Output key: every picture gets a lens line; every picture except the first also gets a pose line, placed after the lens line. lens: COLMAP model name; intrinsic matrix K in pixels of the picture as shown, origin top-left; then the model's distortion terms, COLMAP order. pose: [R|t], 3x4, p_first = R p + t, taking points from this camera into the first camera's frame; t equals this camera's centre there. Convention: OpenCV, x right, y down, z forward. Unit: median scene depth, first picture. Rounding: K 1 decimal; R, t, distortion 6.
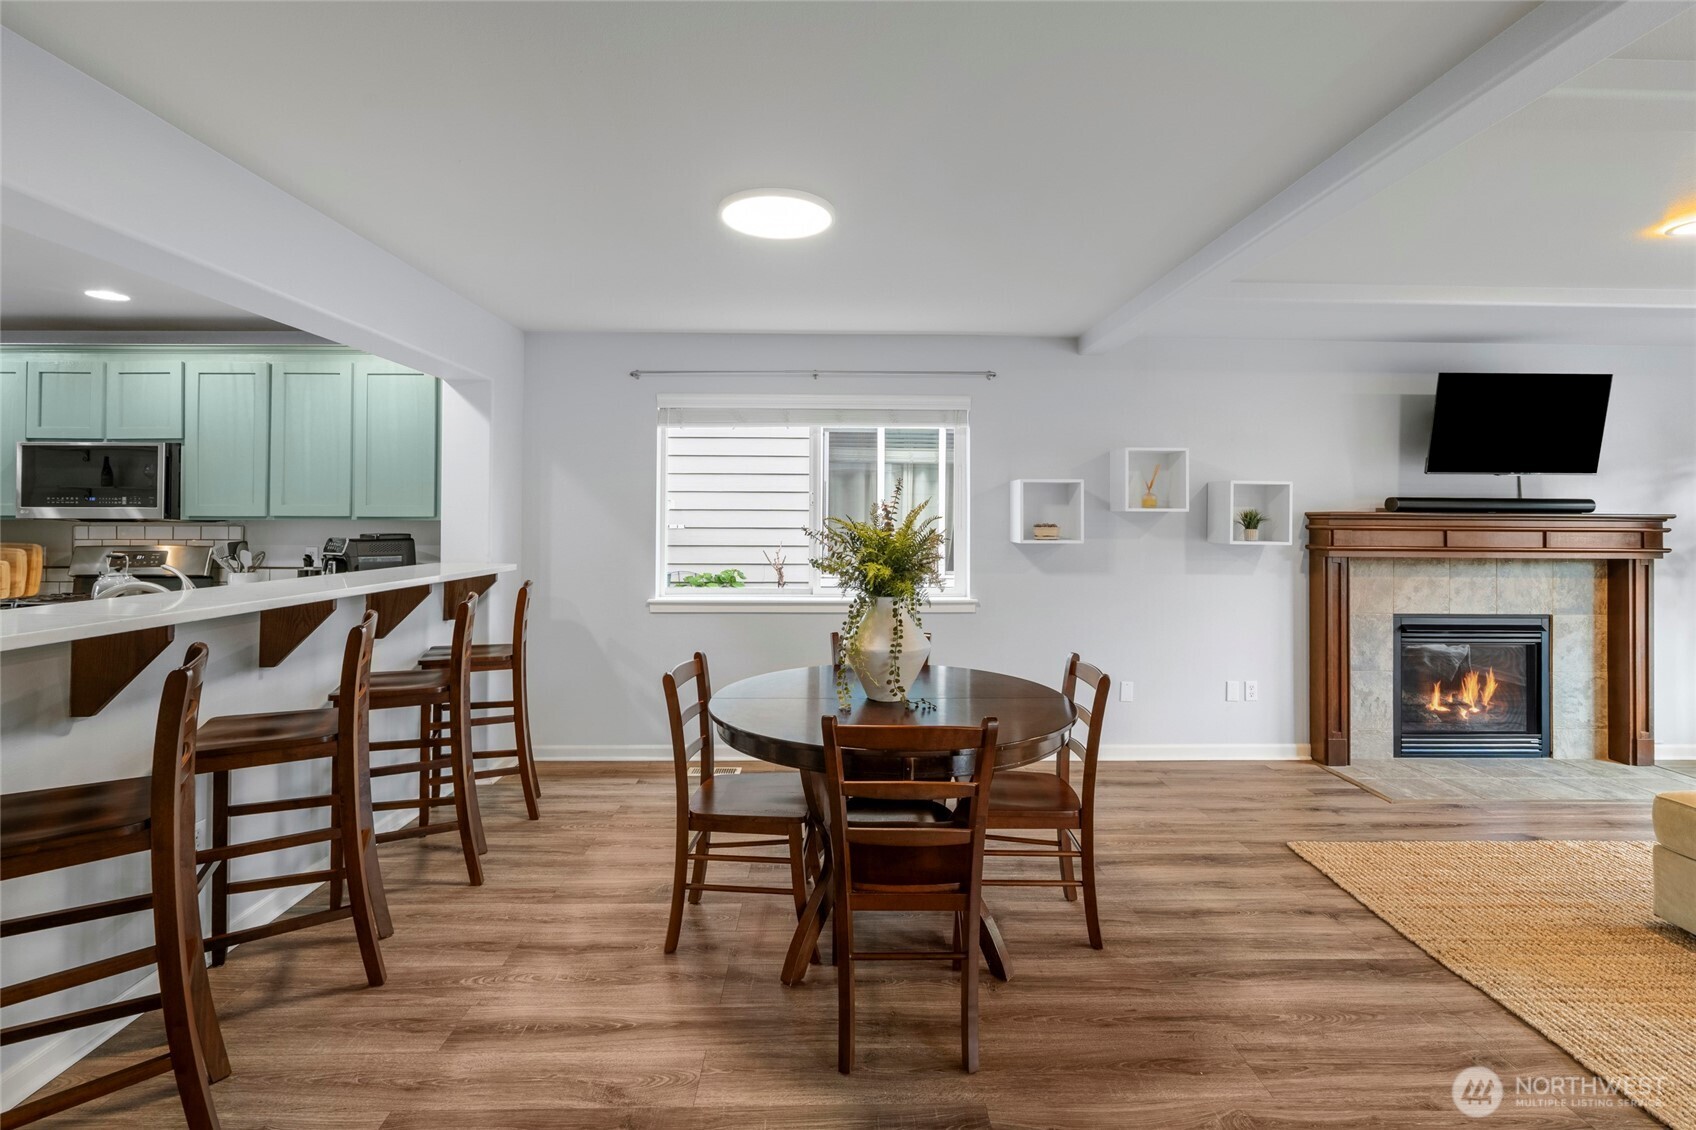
lens RADIAL K [[767.5, 0, 849.2], [0, 767.5, 508.0], [0, 0, 1]] dist [-0.001022, -0.000073]
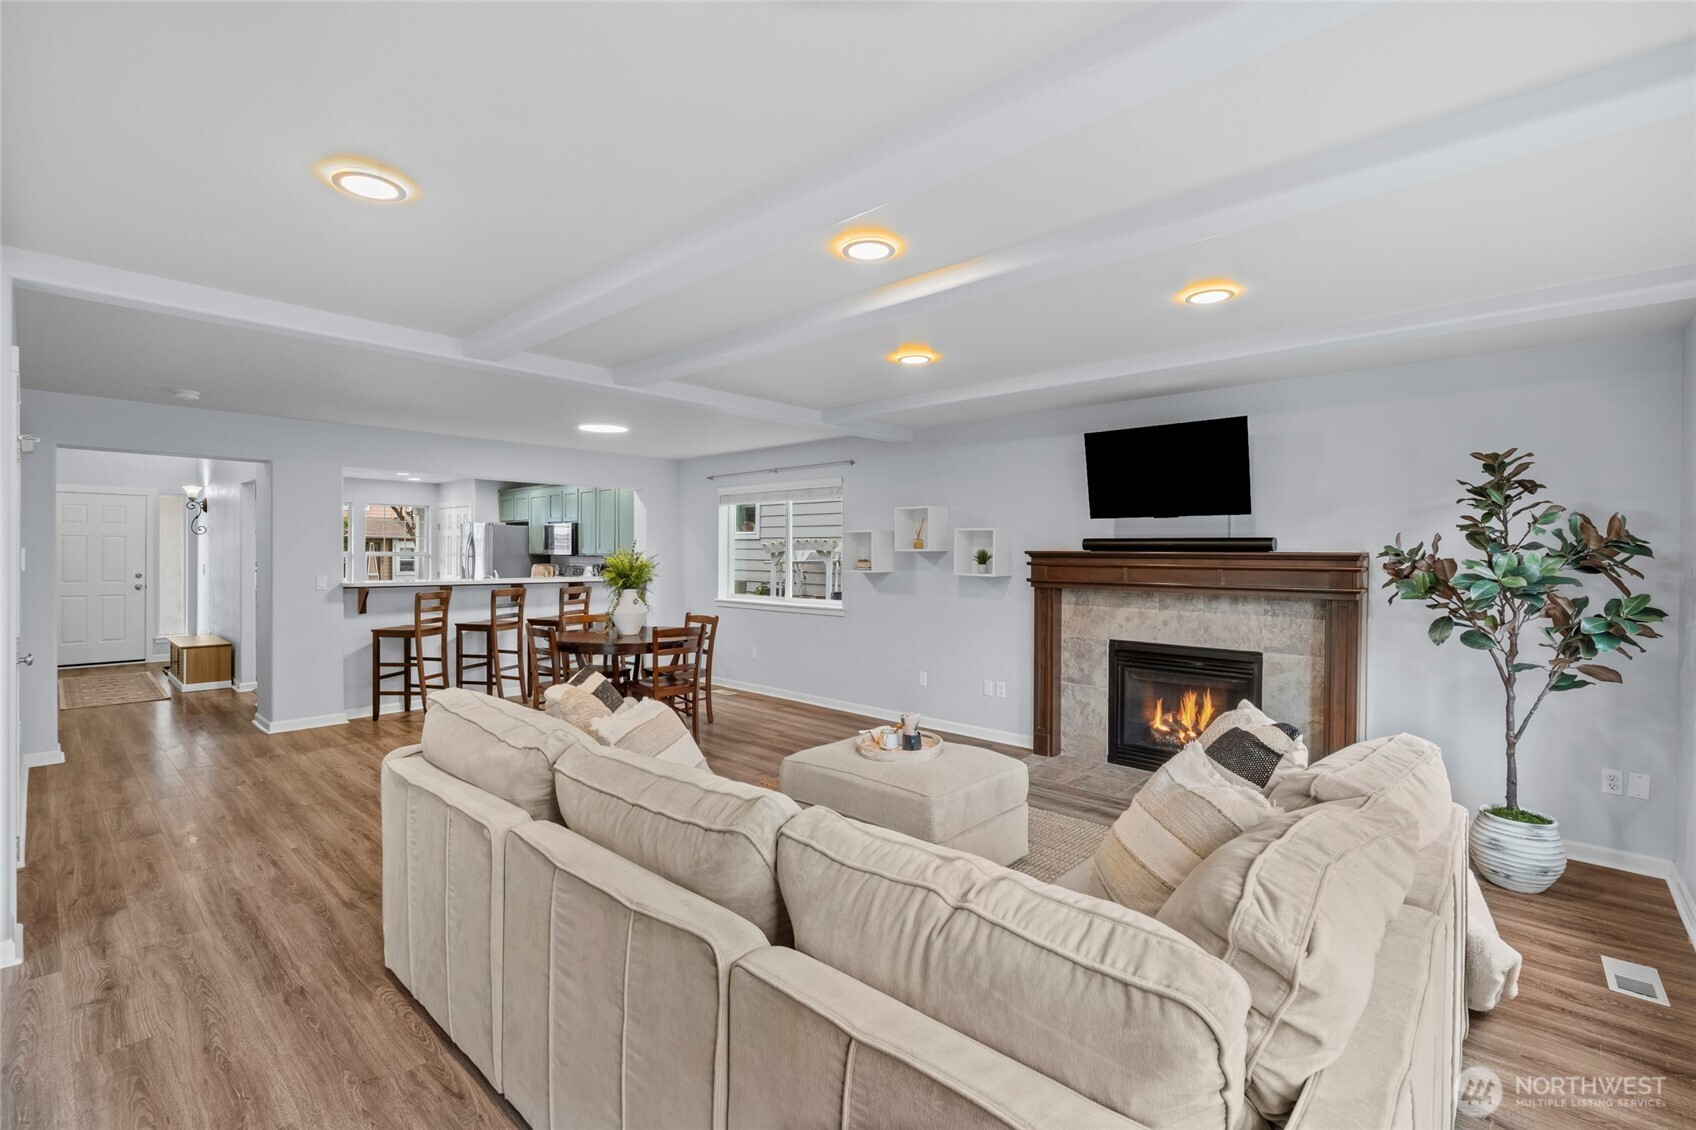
lens RADIAL K [[750.1, 0, 847.2], [0, 750.1, 557.1], [0, 0, 1]] dist [-0.002006, -0.000046]
pose [[0.720756, 0.003527, -0.693180, 1.308473], [0.005308, 0.999930, 0.010607, 0.000777], [0.693169, -0.011325, 0.720686, -0.091611]]
